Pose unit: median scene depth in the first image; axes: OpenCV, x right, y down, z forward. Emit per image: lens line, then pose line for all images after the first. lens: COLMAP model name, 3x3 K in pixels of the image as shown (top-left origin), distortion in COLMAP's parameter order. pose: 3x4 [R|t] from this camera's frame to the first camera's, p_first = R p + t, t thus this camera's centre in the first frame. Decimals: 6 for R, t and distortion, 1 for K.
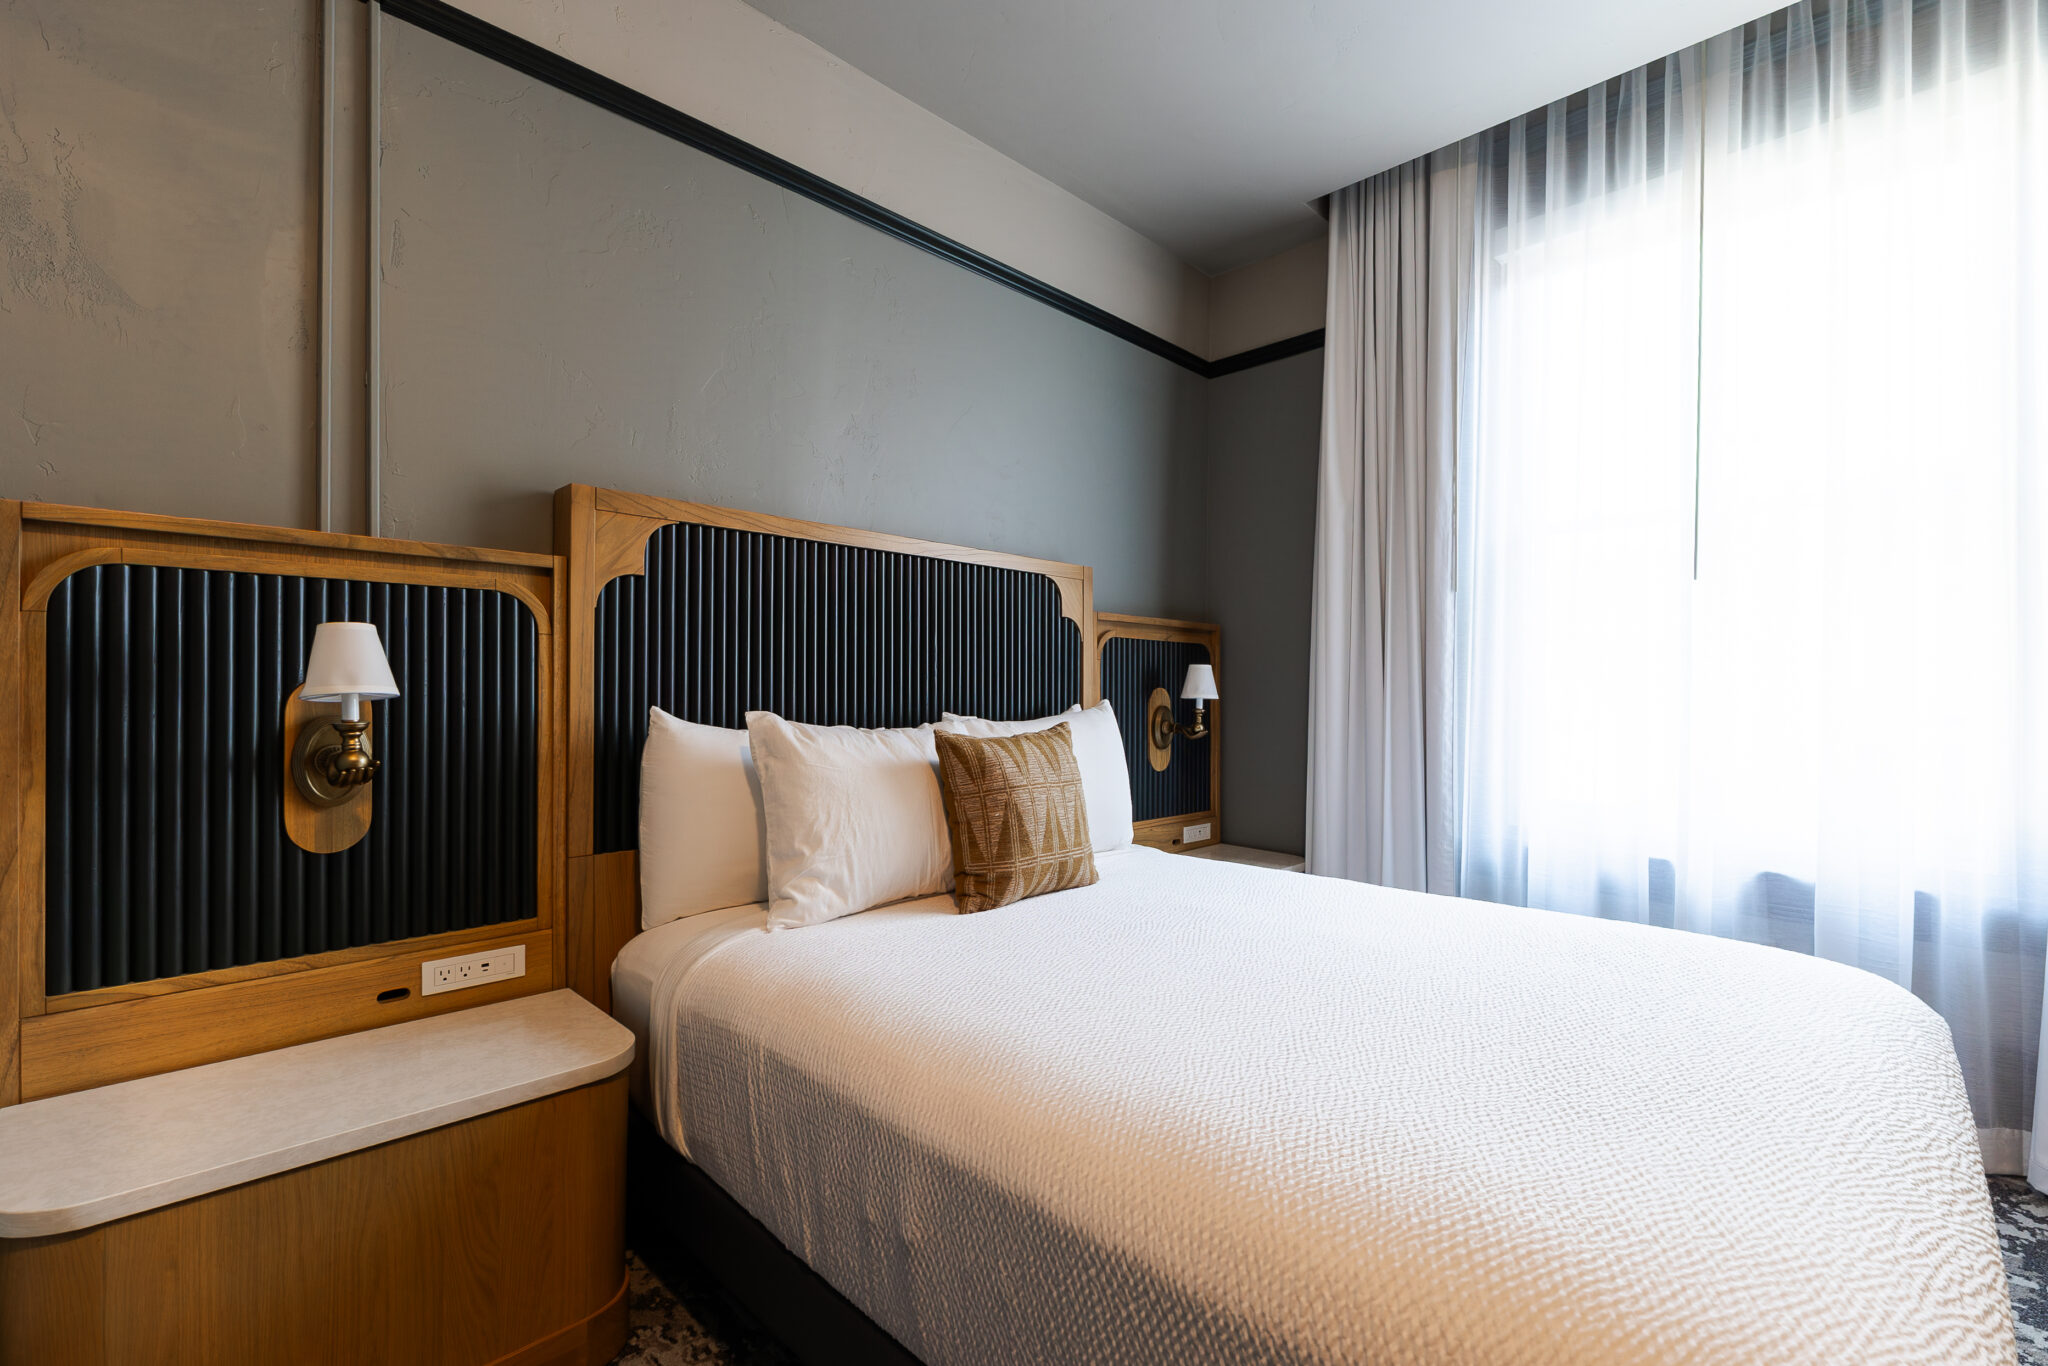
lens RADIAL K [[923.5, 0, 1034.8], [0, 923.5, 690.7], [0, 0, 1]] dist [-0.003428, -0.000472]
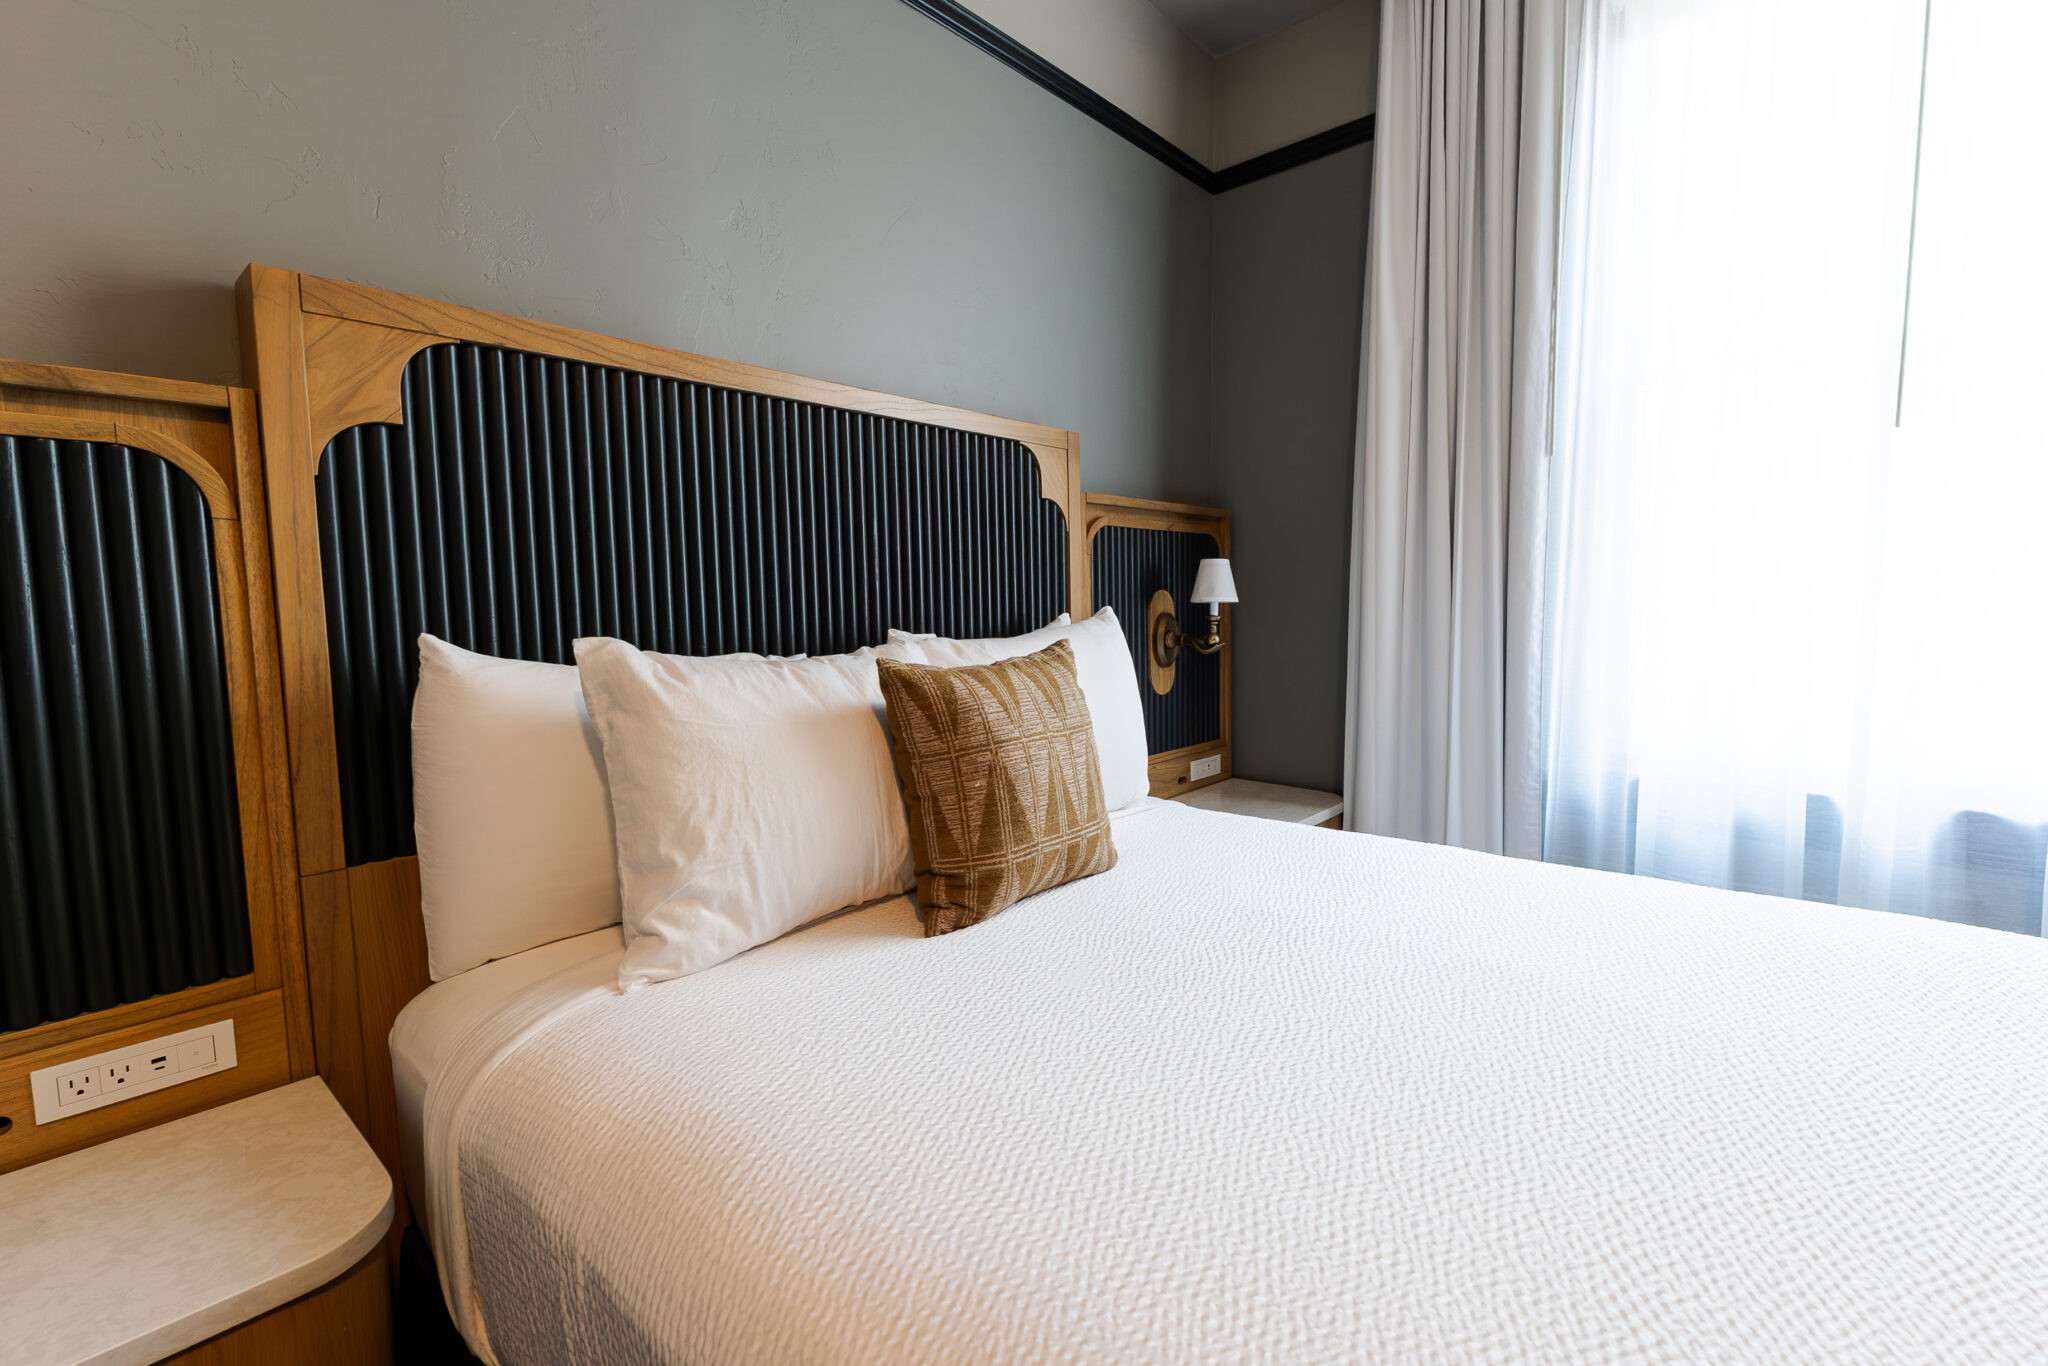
lens RADIAL K [[945.1, 0, 1024.0], [0, 945.1, 683.0], [0, 0, 1]] dist [0.002119, 0.000641]
pose [[0.998752, -0.026207, 0.042520, -0.032231], [0.022324, 0.995749, 0.089359, 0.002008], [-0.044681, -0.088298, 0.995091, 0.311719]]
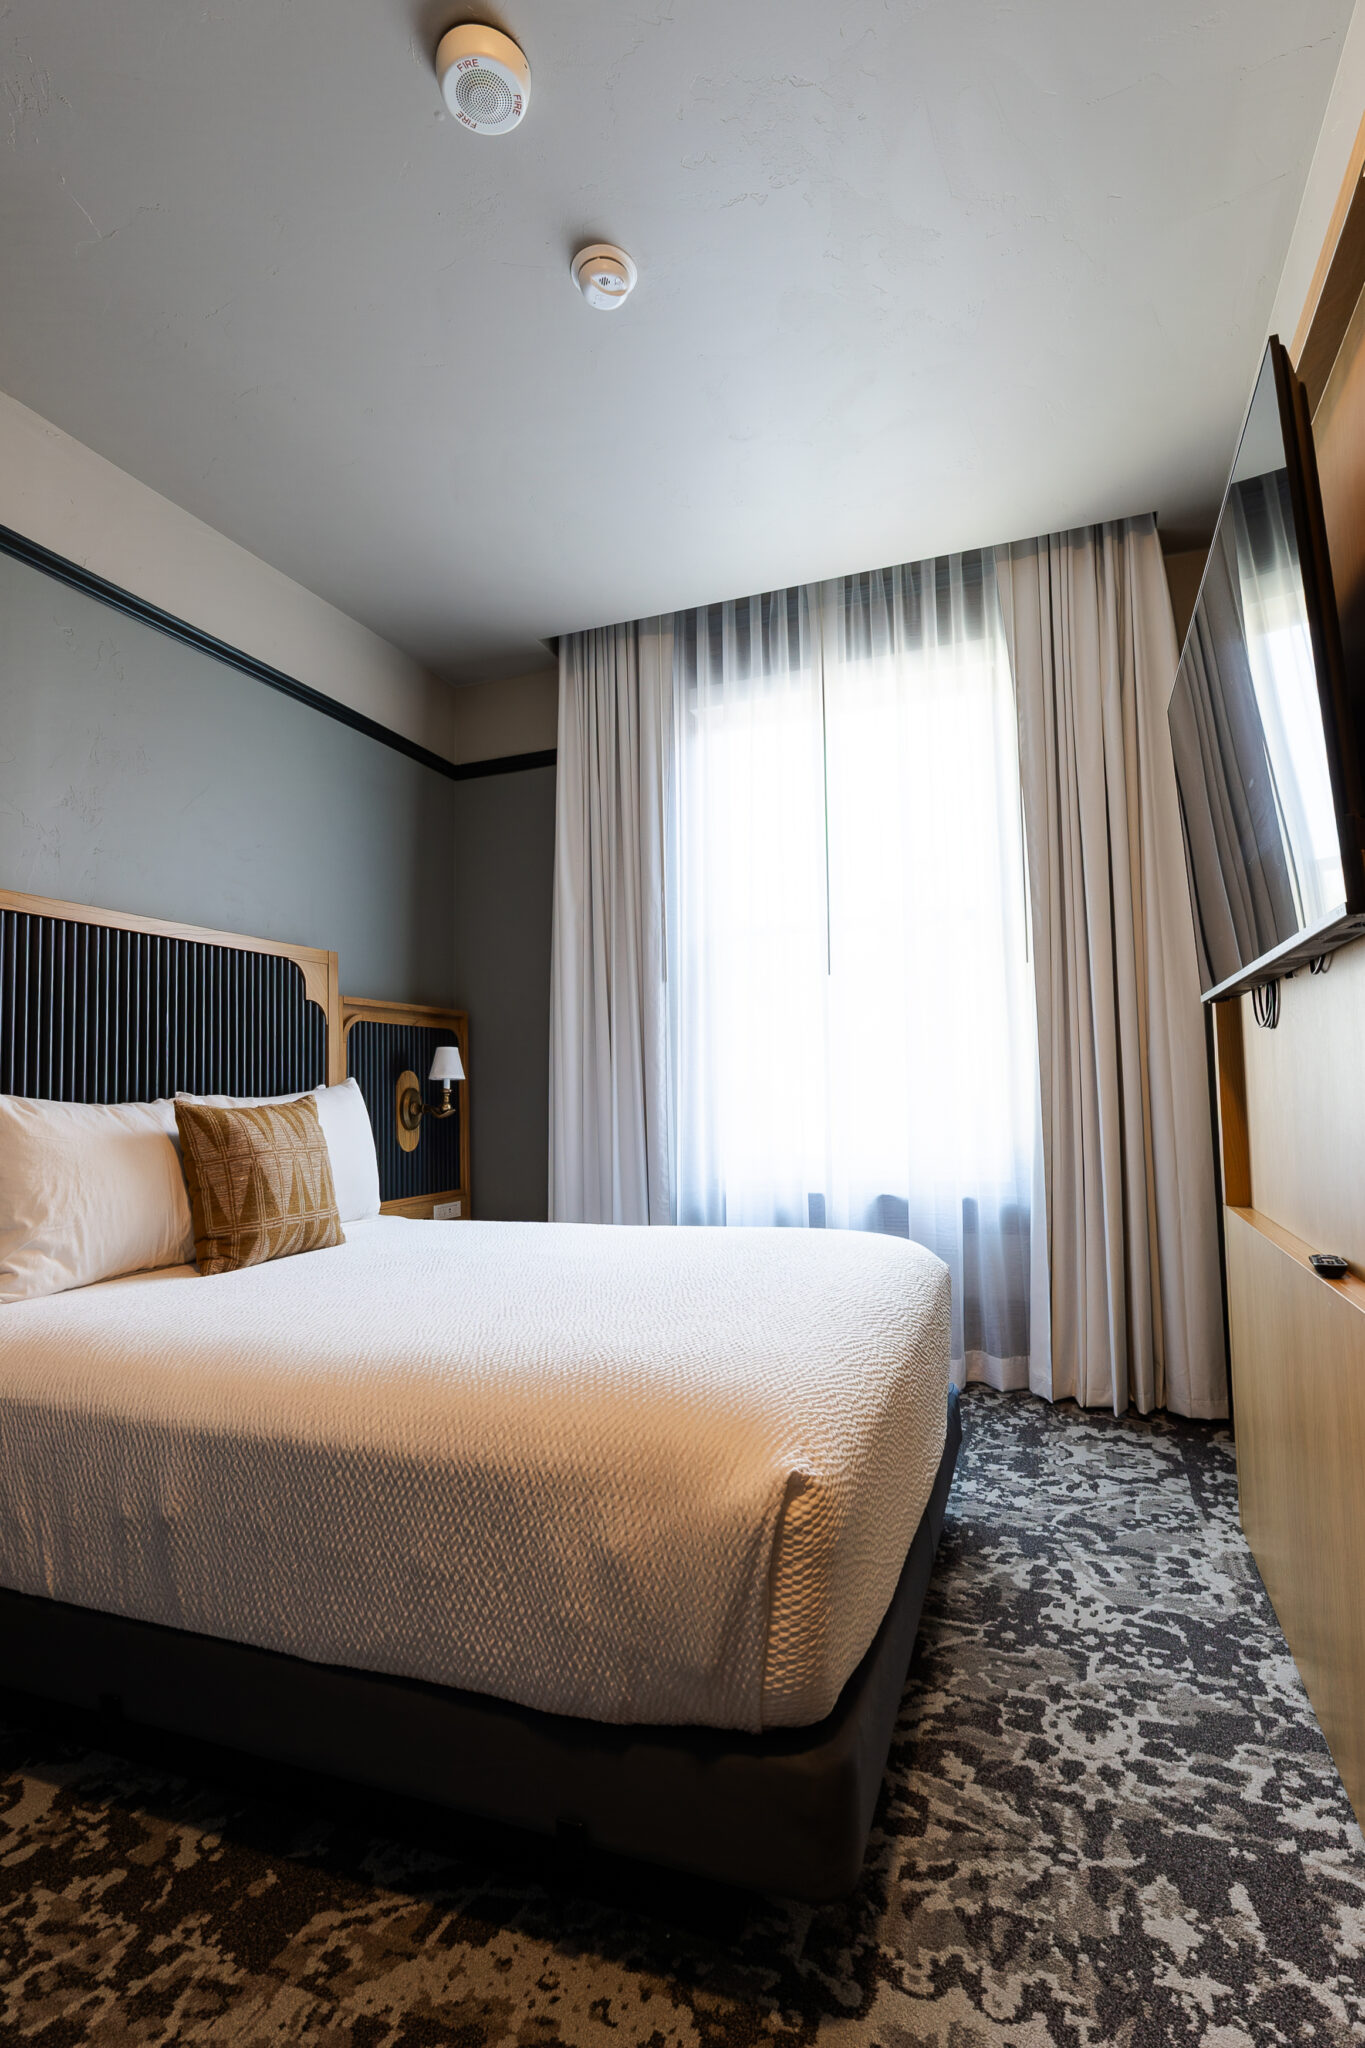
lens RADIAL K [[979.4, 0, 722.8], [0, 979.4, 1025.8], [0, 0, 1]] dist [-0.001968, 0.000479]
pose [[0.906522, 0.000707, 0.422159, -0.013852], [0.028768, 0.997571, -0.063445, 0.043681], [-0.421178, 0.069659, 0.904299, -0.239617]]
